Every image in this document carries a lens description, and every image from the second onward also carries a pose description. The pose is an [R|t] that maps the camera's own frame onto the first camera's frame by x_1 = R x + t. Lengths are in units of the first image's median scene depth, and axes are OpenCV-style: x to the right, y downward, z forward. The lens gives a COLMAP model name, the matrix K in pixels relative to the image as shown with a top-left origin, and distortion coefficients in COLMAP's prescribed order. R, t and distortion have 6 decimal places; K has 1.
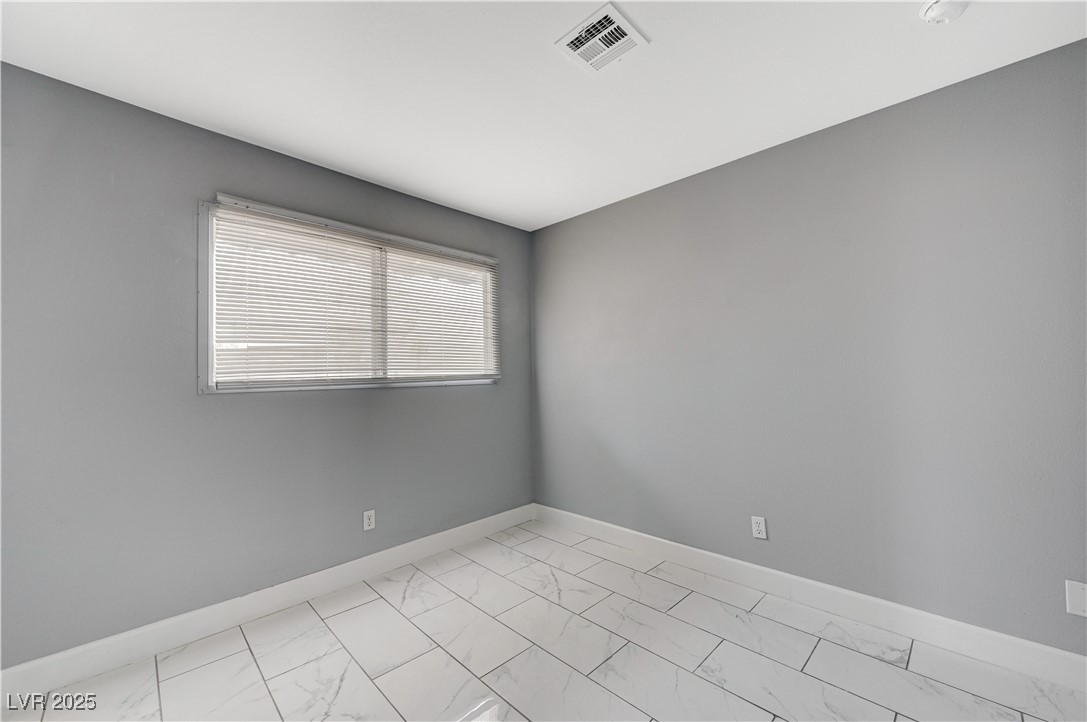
lens RADIAL K [[432.0, 0, 540.1], [0, 432.0, 359.5], [0, 0, 1]] dist [0.001225, 0.000028]
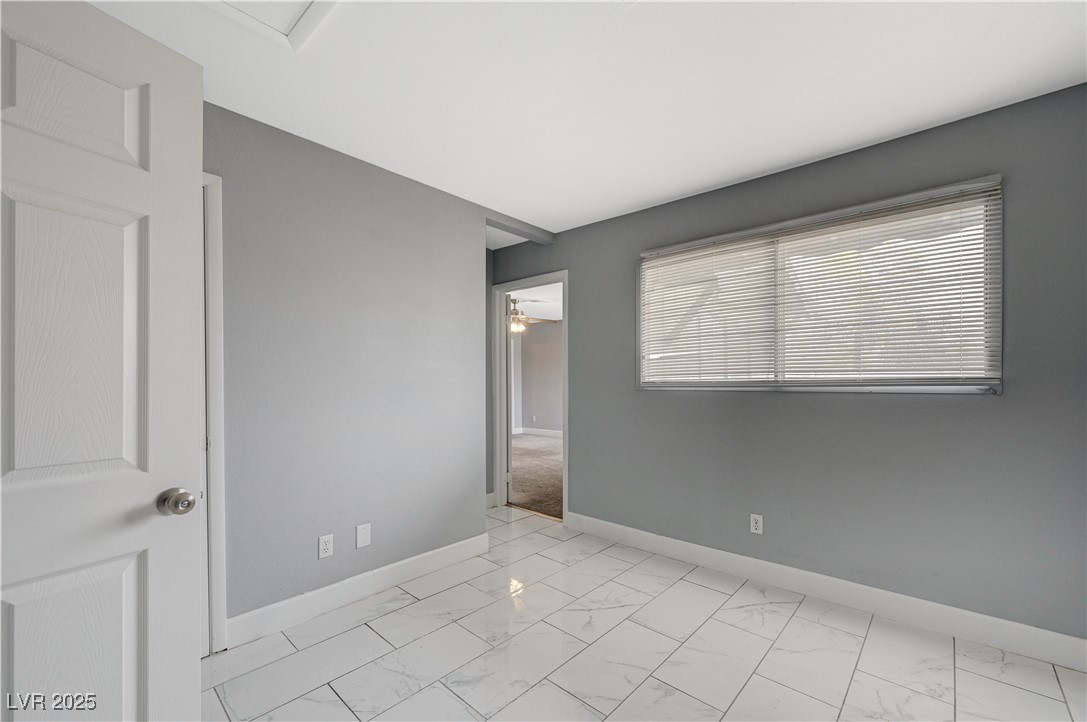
lens RADIAL K [[432.0, 0, 554.9], [0, 432.0, 383.8], [0, 0, 1]] dist [0.001225, 0.000028]
pose [[0.068590, 0.015397, -0.997526, 0.552213], [0.031154, 0.999360, 0.017568, 0.018062], [0.997158, -0.032282, 0.068066, 0.476590]]
